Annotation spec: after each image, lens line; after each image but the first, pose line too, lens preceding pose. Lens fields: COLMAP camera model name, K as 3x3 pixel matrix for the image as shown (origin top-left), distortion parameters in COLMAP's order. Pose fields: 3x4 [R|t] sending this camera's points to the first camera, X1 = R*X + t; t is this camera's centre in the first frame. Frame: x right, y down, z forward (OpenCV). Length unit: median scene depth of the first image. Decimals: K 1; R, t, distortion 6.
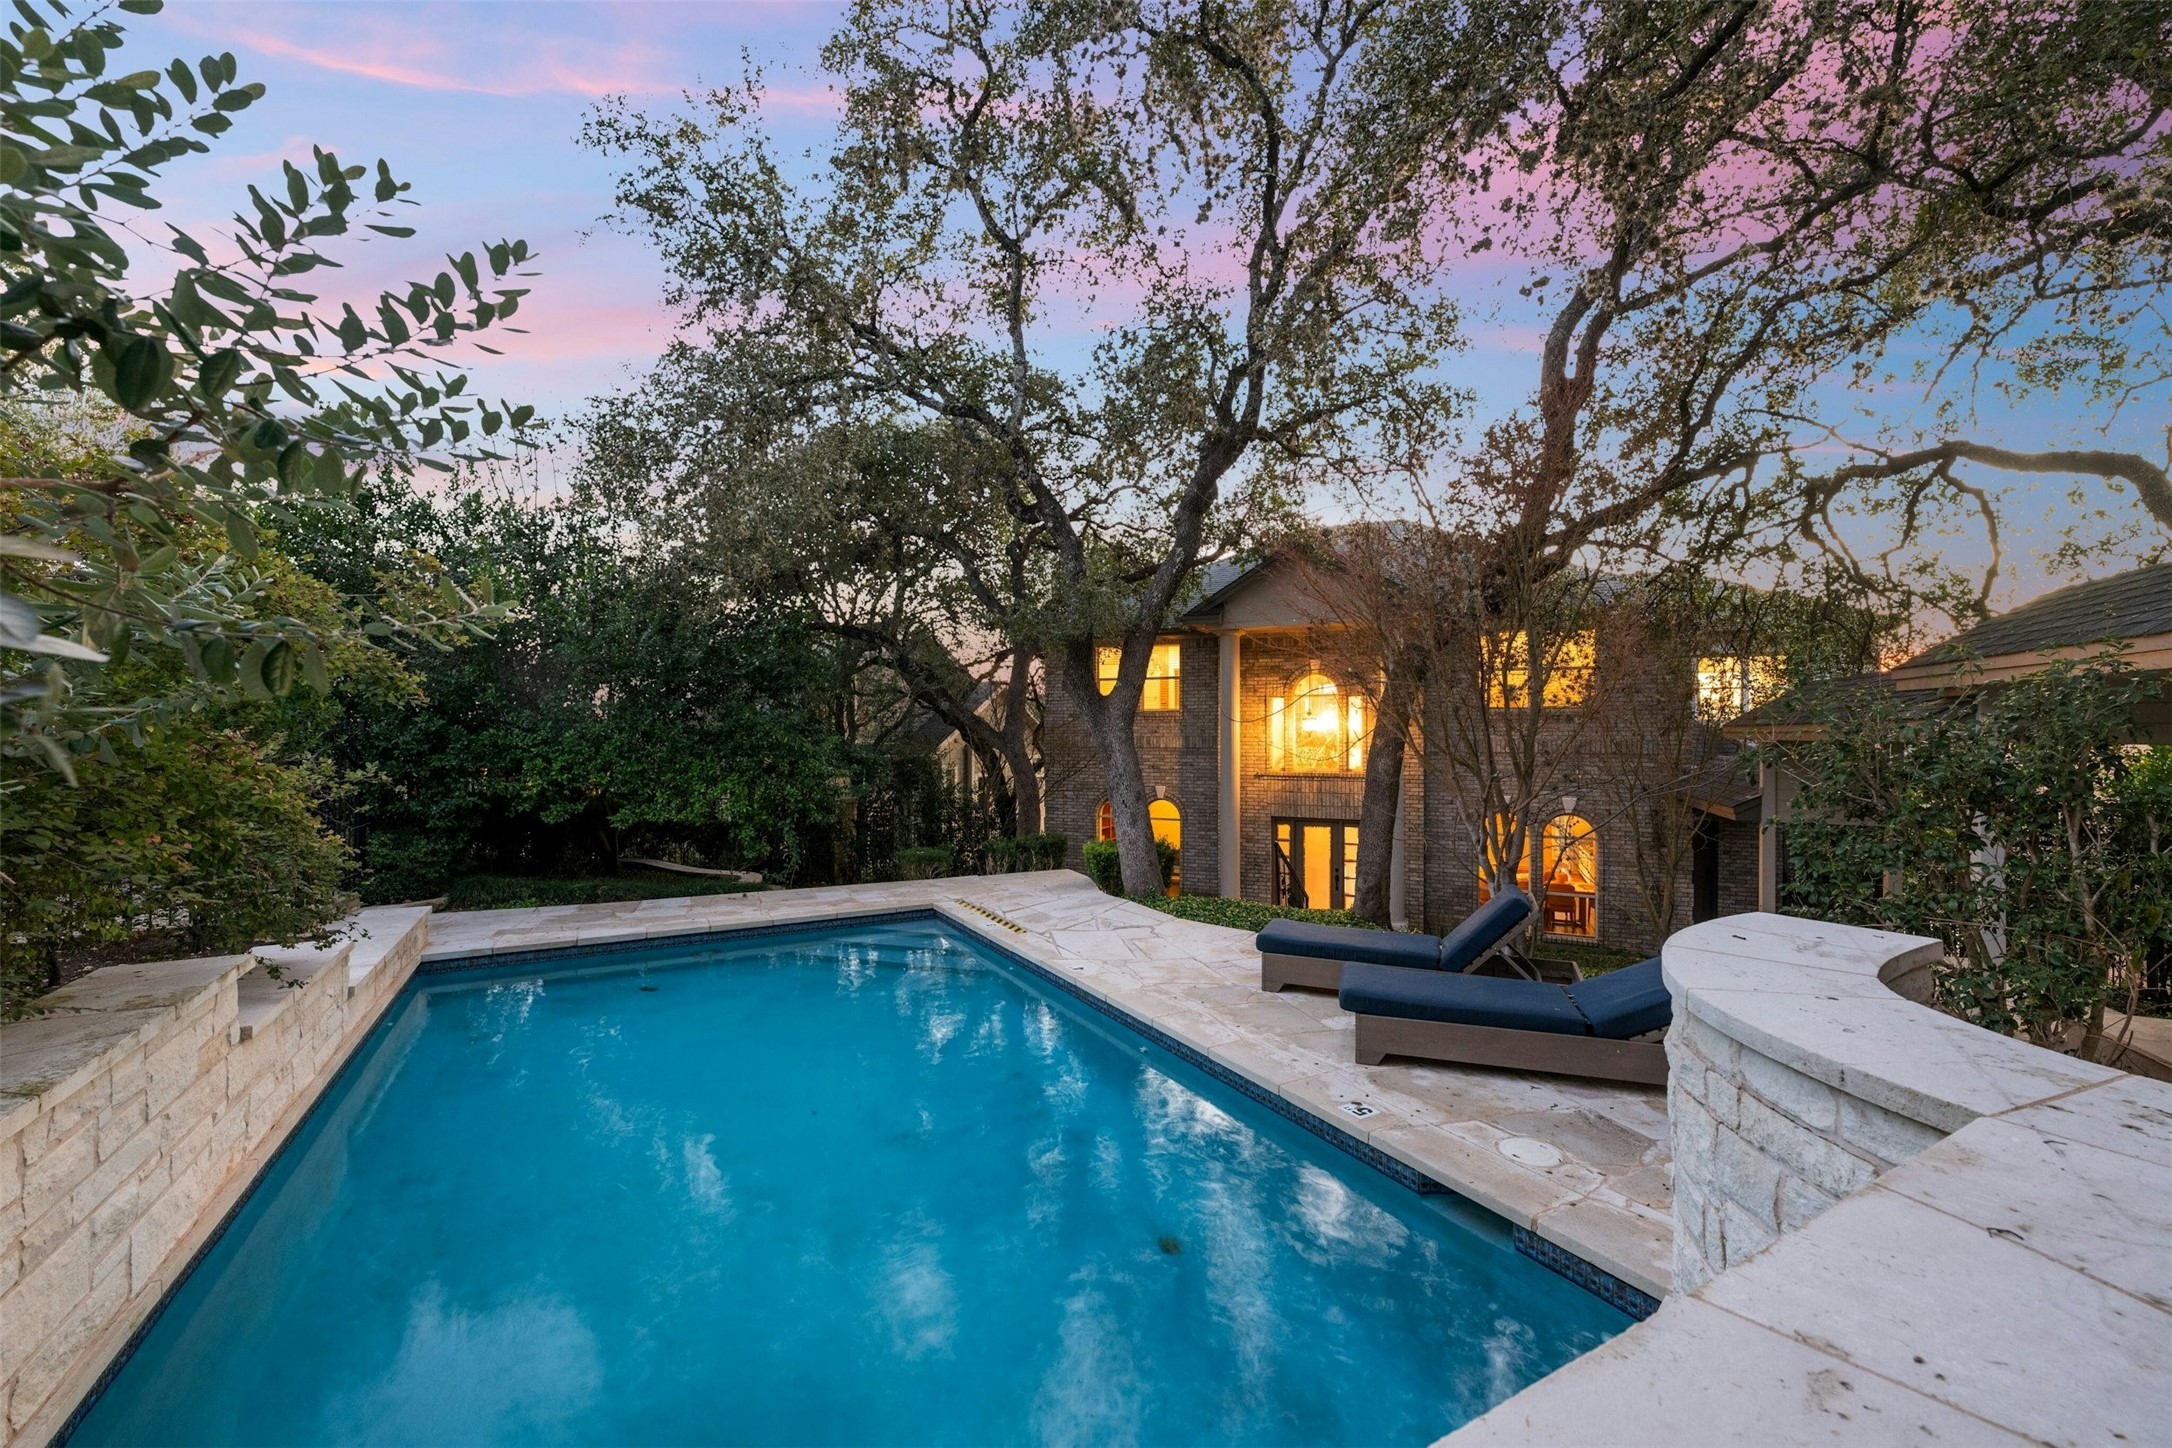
lens RADIAL K [[872.9, 0, 1088.2], [0, 872.9, 725.7], [0, 0, 1]] dist [-0.000866, -0.000099]
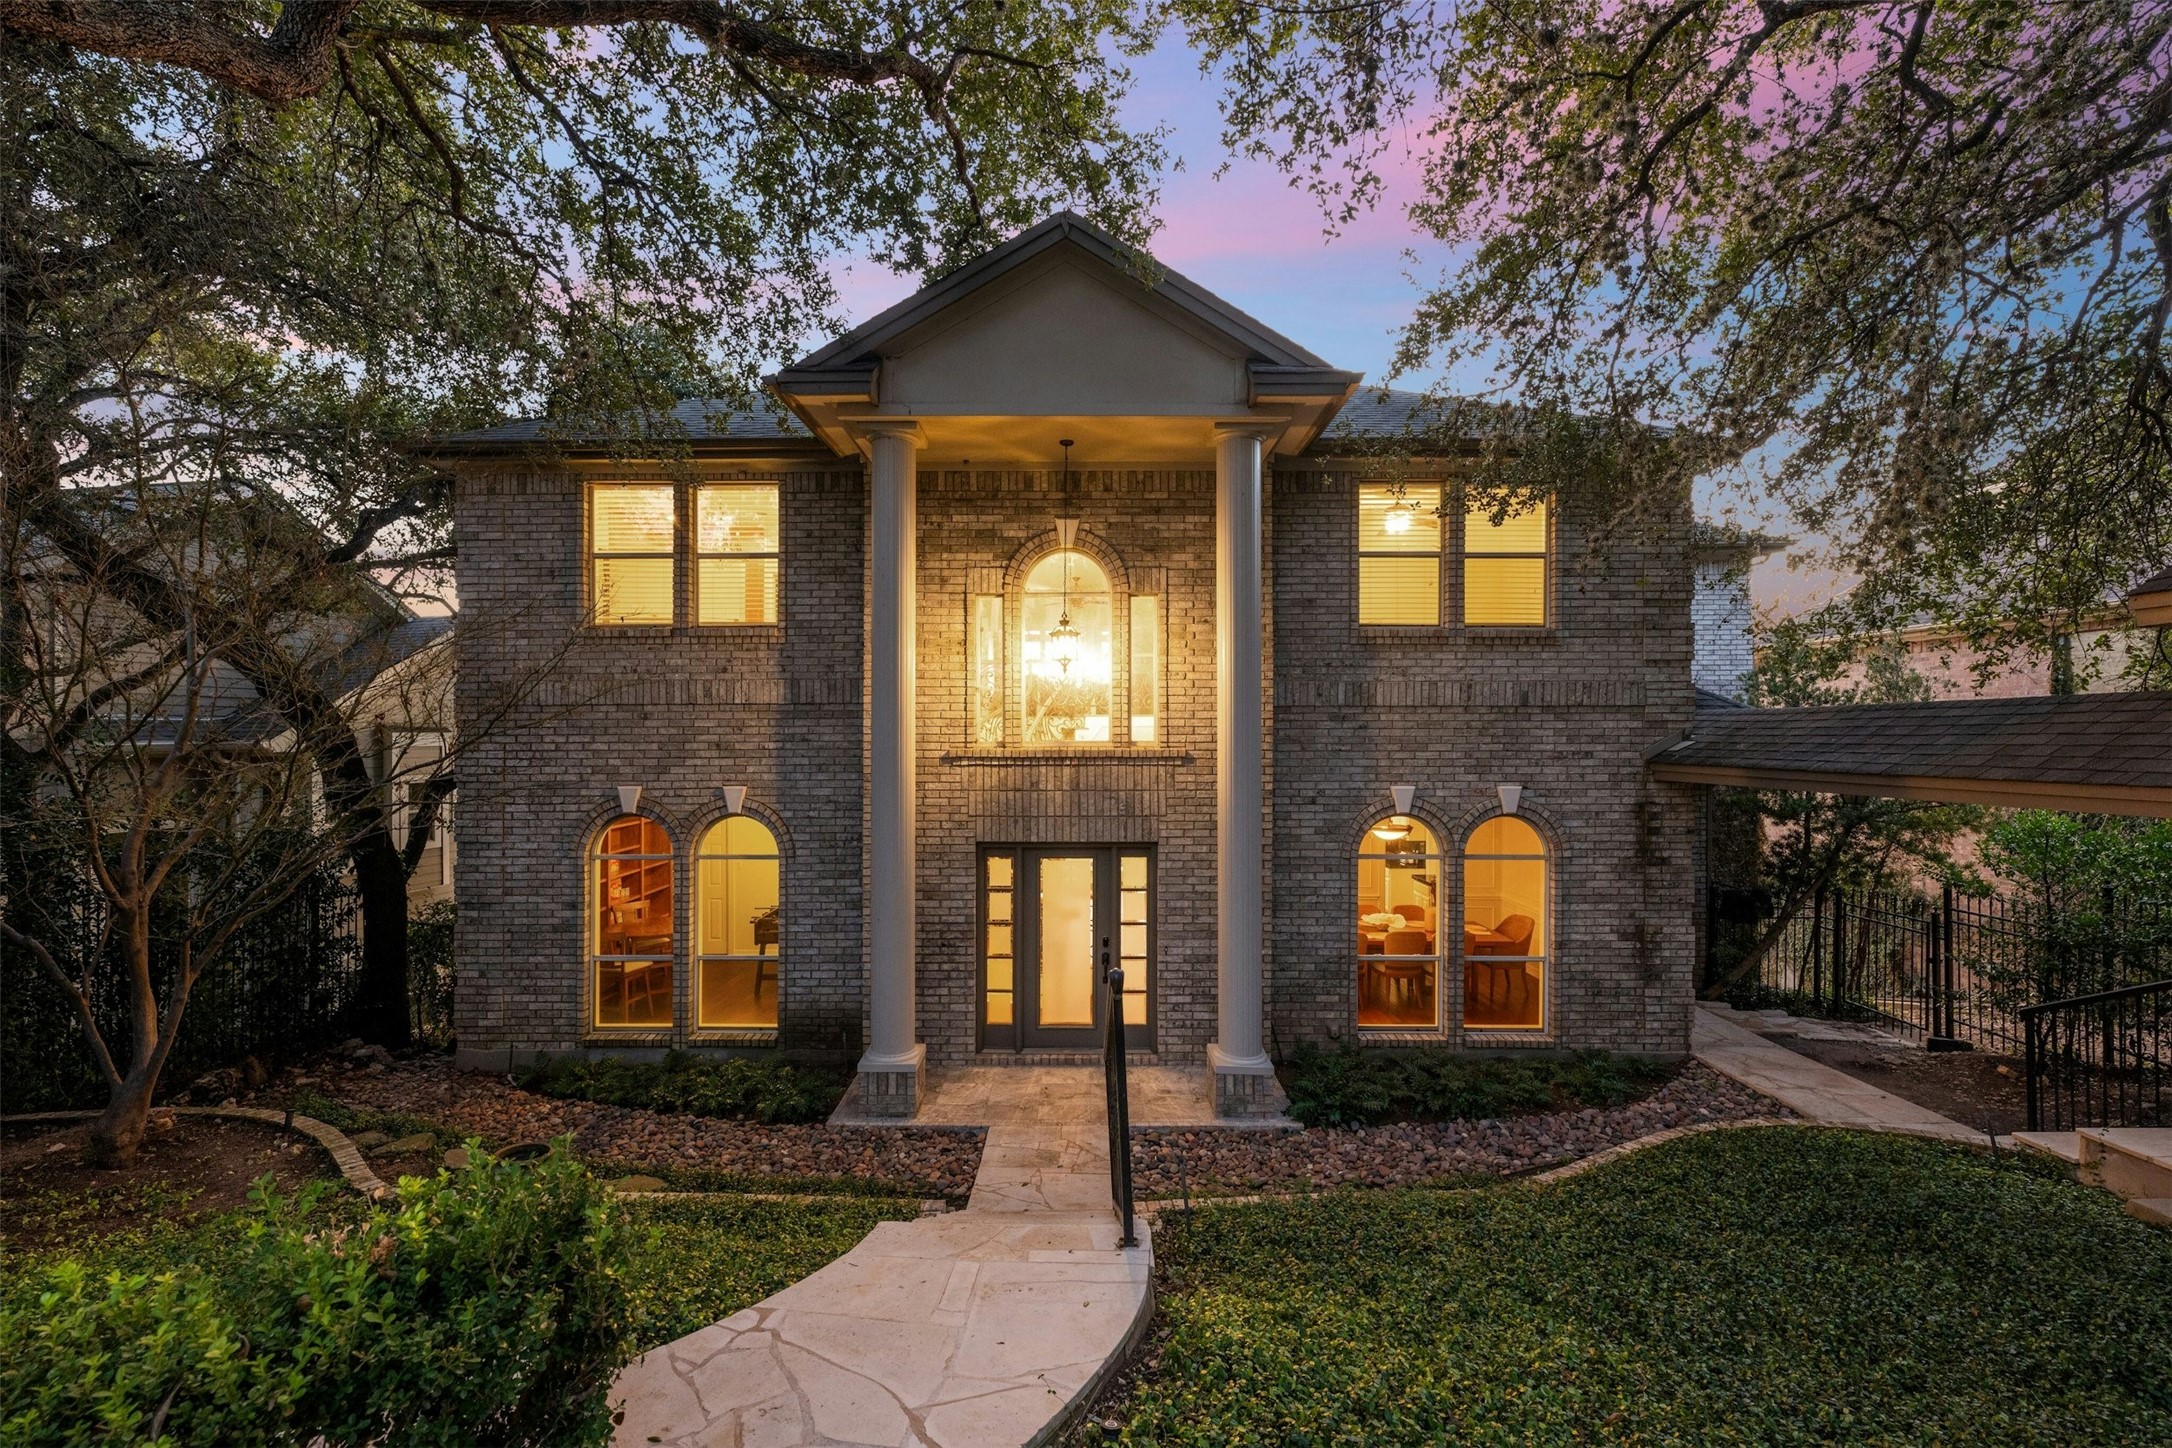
lens RADIAL K [[872.9, 0, 1075.3], [0, 872.9, 723.1], [0, 0, 1]] dist [-0.000866, -0.000099]
pose [[0.913167, 0.000815, 0.407584, 0.063987], [-0.000996, 0.999999, 0.000233, 0.038652], [-0.407584, -0.000619, 0.913168, 0.548655]]
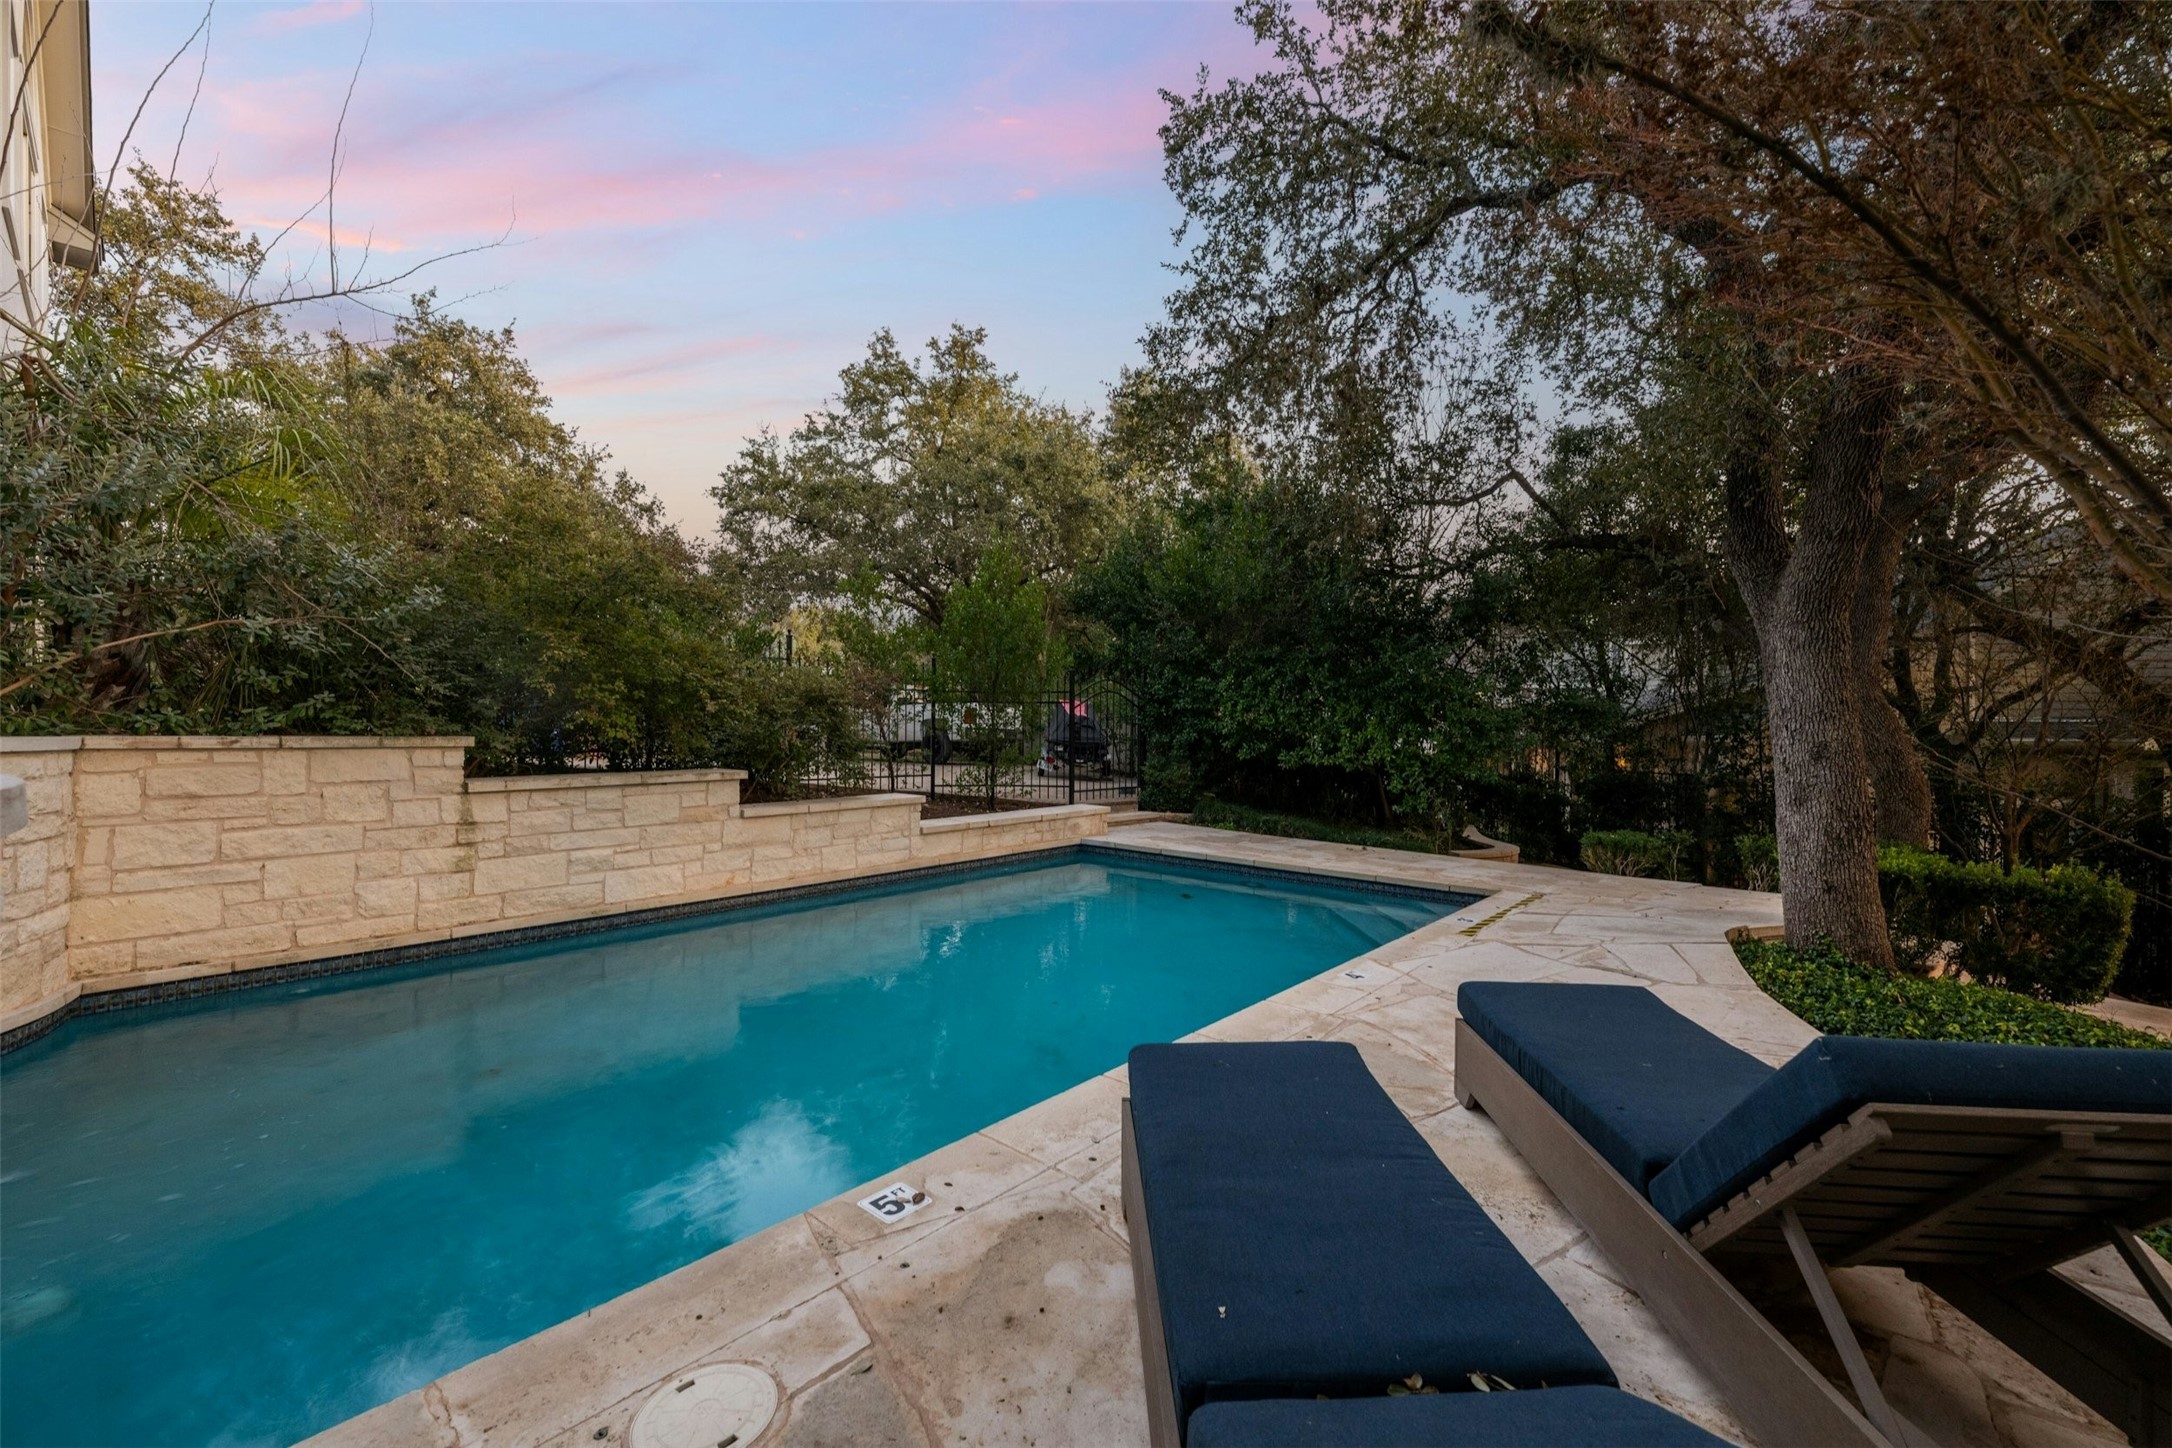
lens RADIAL K [[872.9, 0, 1076.6], [0, 872.9, 727.8], [0, 0, 1]] dist [-0.000866, -0.000099]
pose [[0.322134, 0.009777, -0.946644, 0.216684], [-0.001070, 0.999950, 0.009964, 0.032956], [0.946694, -0.002197, 0.322128, 0.231705]]
